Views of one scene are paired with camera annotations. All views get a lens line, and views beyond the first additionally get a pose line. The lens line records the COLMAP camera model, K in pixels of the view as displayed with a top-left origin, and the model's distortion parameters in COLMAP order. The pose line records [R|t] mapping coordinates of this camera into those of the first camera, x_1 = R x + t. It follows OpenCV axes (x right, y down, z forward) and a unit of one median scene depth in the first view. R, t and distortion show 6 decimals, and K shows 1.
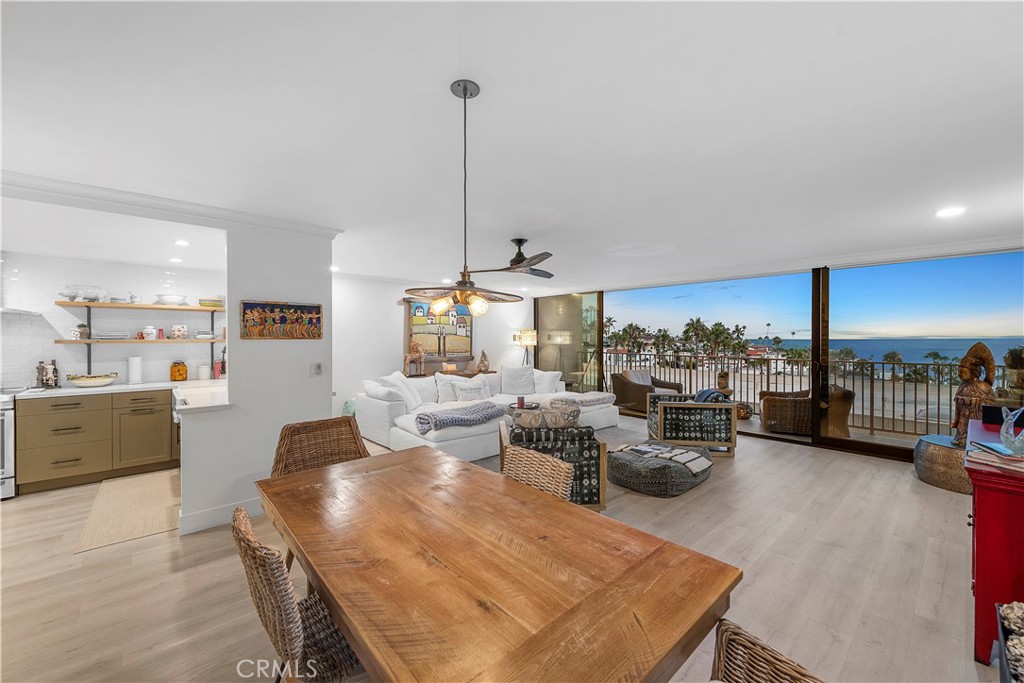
lens RADIAL K [[405.5, 0, 510.4], [0, 405.5, 340.5], [0, 0, 1]] dist [0.013280, -0.000245]
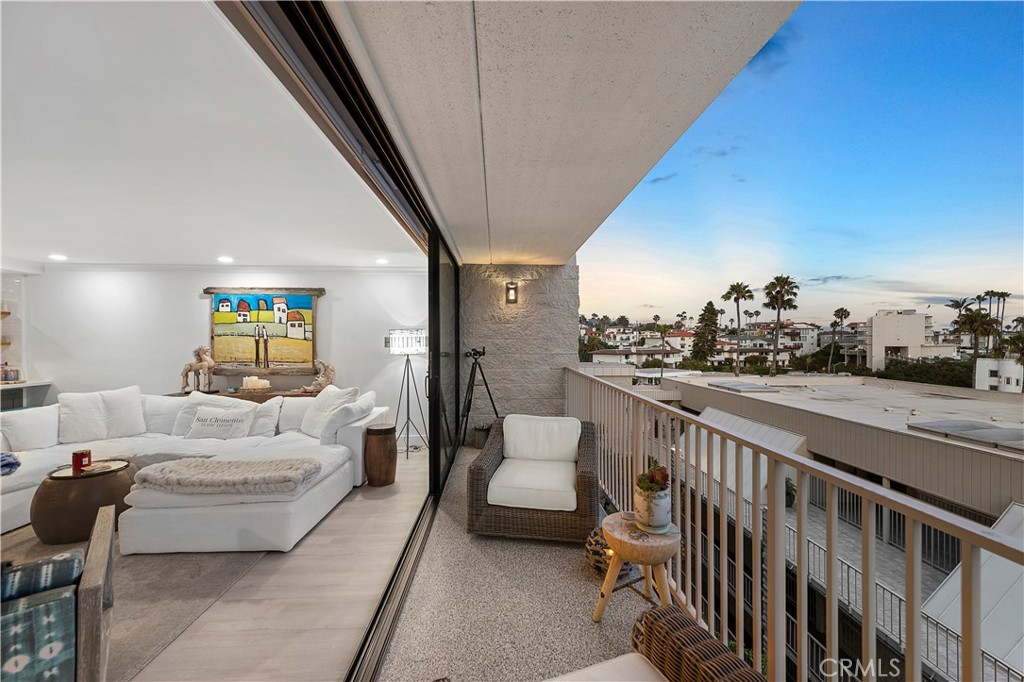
lens RADIAL K [[405.5, 0, 513.7], [0, 405.5, 341.0], [0, 0, 1]] dist [0.013280, -0.000245]
pose [[0.773079, 0.002977, -0.634303, 0.618457], [-0.006392, 0.999975, -0.003098, -0.007894], [0.634277, 0.006449, 0.773079, 0.714925]]
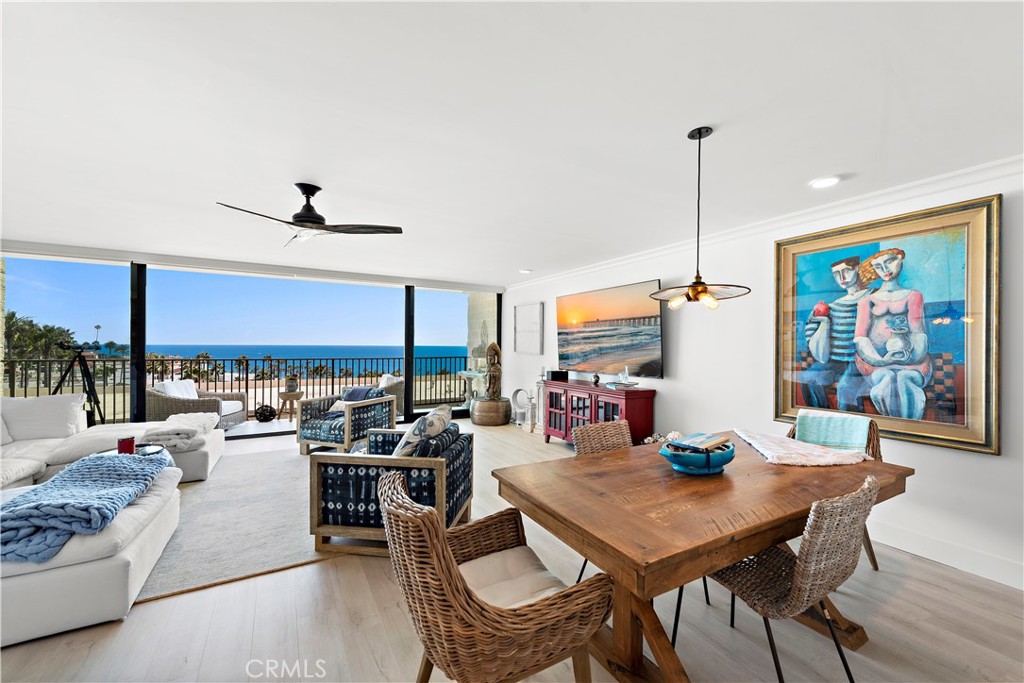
lens RADIAL K [[405.5, 0, 517.4], [0, 405.5, 344.2], [0, 0, 1]] dist [0.013280, -0.000245]
pose [[0.196066, 0.006478, 0.980569, -0.283133], [0.000693, 0.999977, -0.006745, 0.010673], [-0.980590, 0.002001, 0.196057, 0.249445]]
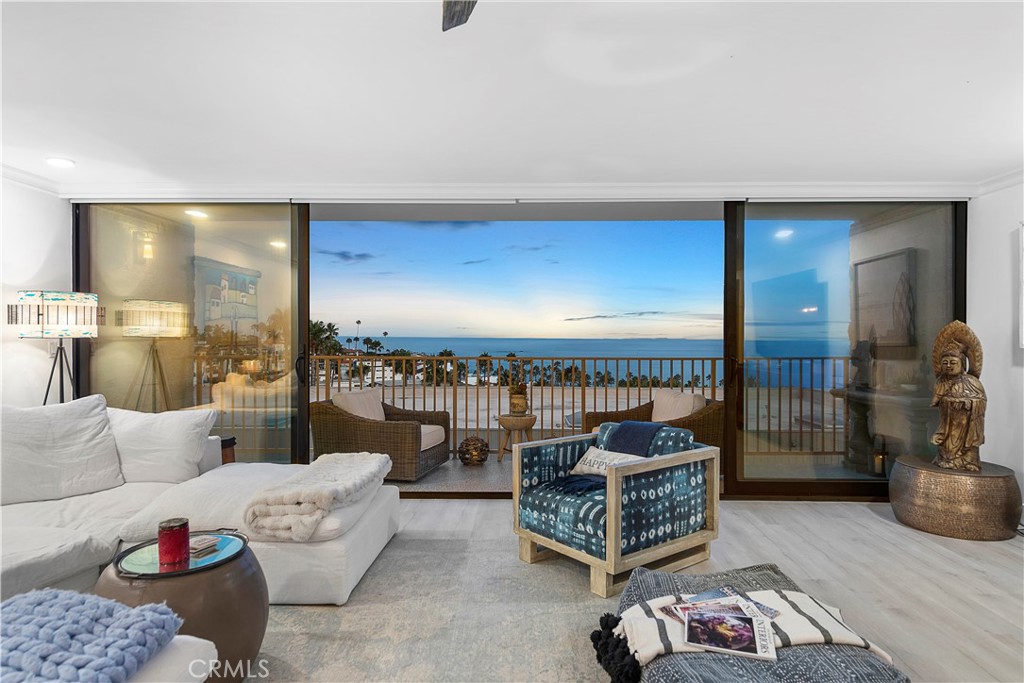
lens RADIAL K [[601.3, 0, 520.7], [0, 601.3, 338.4], [0, 0, 1]] dist [0.006397, 0.000409]
pose [[0.672245, 0.002932, 0.740323, -0.073463], [0.003147, 0.999972, -0.006818, 0.017601], [-0.740322, 0.006913, 0.672217, 0.393491]]
